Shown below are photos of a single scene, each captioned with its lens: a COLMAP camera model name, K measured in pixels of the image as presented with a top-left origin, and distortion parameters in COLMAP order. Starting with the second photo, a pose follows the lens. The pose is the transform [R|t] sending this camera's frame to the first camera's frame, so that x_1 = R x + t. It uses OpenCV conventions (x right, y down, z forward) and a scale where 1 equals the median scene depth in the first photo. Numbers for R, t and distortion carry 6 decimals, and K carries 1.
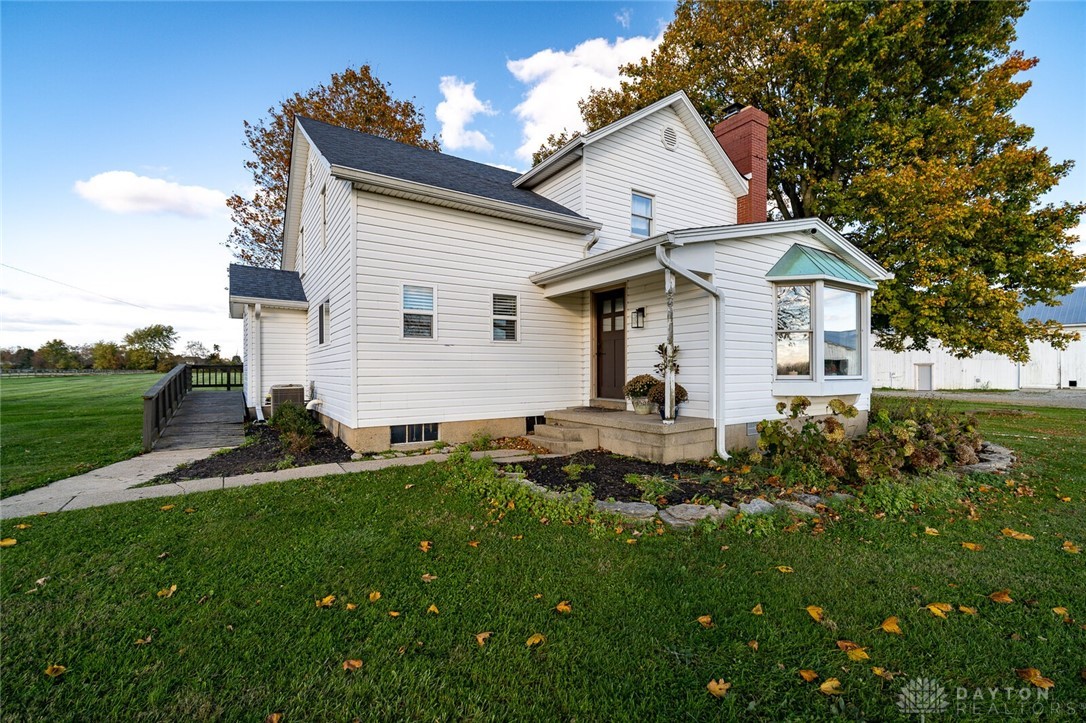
lens RADIAL K [[466.9, 0, 542.5], [0, 466.9, 367.6], [0, 0, 1]] dist [0.000636, 0.000046]
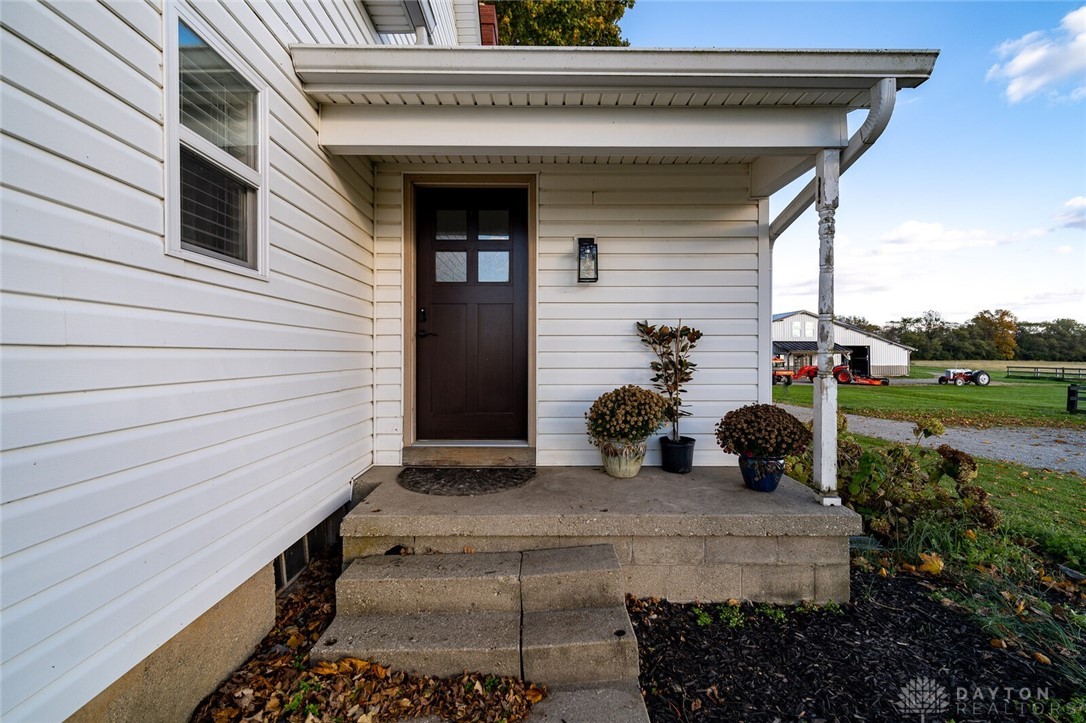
lens RADIAL K [[466.9, 0, 542.1], [0, 466.9, 357.4], [0, 0, 1]] dist [0.000636, 0.000046]
pose [[0.539413, -0.007594, 0.842007, -0.183658], [-0.007022, 0.999884, 0.013516, -0.016510], [-0.842012, -0.013203, 0.539298, 0.737468]]
